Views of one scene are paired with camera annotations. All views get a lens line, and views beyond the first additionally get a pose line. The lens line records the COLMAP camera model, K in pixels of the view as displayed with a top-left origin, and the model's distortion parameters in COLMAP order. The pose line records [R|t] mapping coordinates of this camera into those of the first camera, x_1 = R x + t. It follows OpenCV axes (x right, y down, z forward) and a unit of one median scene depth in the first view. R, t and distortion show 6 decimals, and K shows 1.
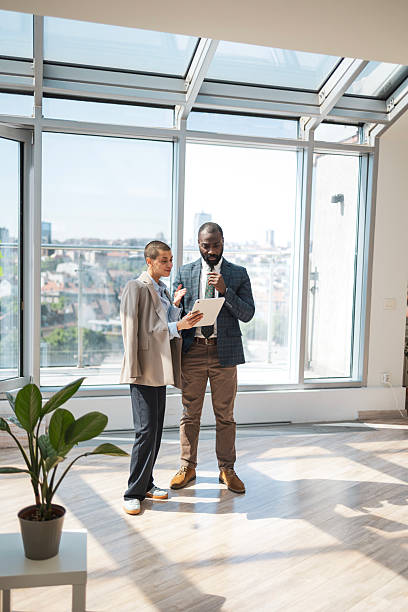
lens RADIAL K [[606.9, 0, 199.2], [0, 606.9, 308.3], [0, 0, 1]] dist [0.027998, 0.000000]
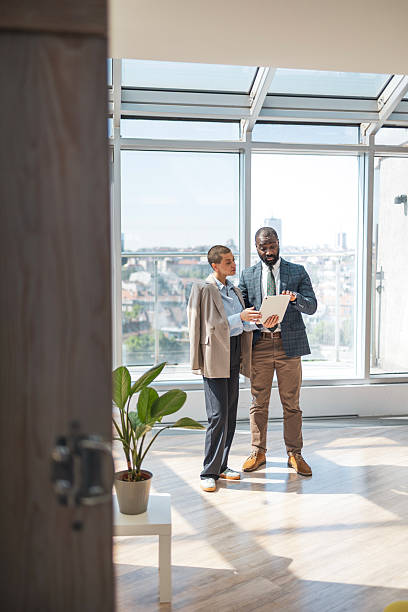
lens RADIAL K [[606.9, 0, 203.6], [0, 606.9, 308.9], [0, 0, 1]] dist [0.027998, 0.000000]
pose [[0.993722, -0.020466, -0.109987, 0.006825], [0.019453, 0.999758, -0.010279, 0.010289], [0.110170, 0.008075, 0.993880, -0.068748]]
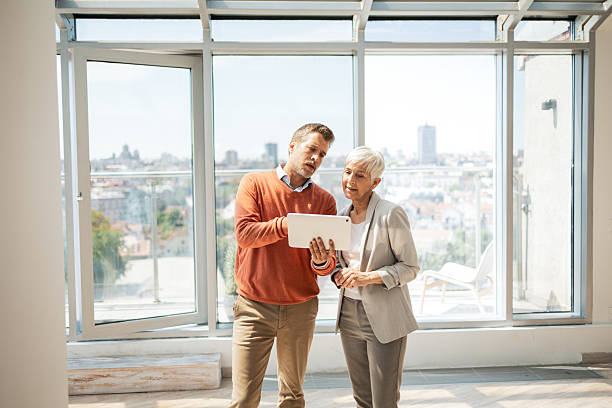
lens RADIAL K [[606.9, 0, 307.8], [0, 606.9, 204.5], [0, 0, 1]] dist [0.027998, 0.000000]
pose [[0.980925, -0.030654, -0.191955, 0.059677], [0.024697, 0.999138, -0.033352, -0.019164], [0.192813, 0.027975, 0.980837, 0.090770]]
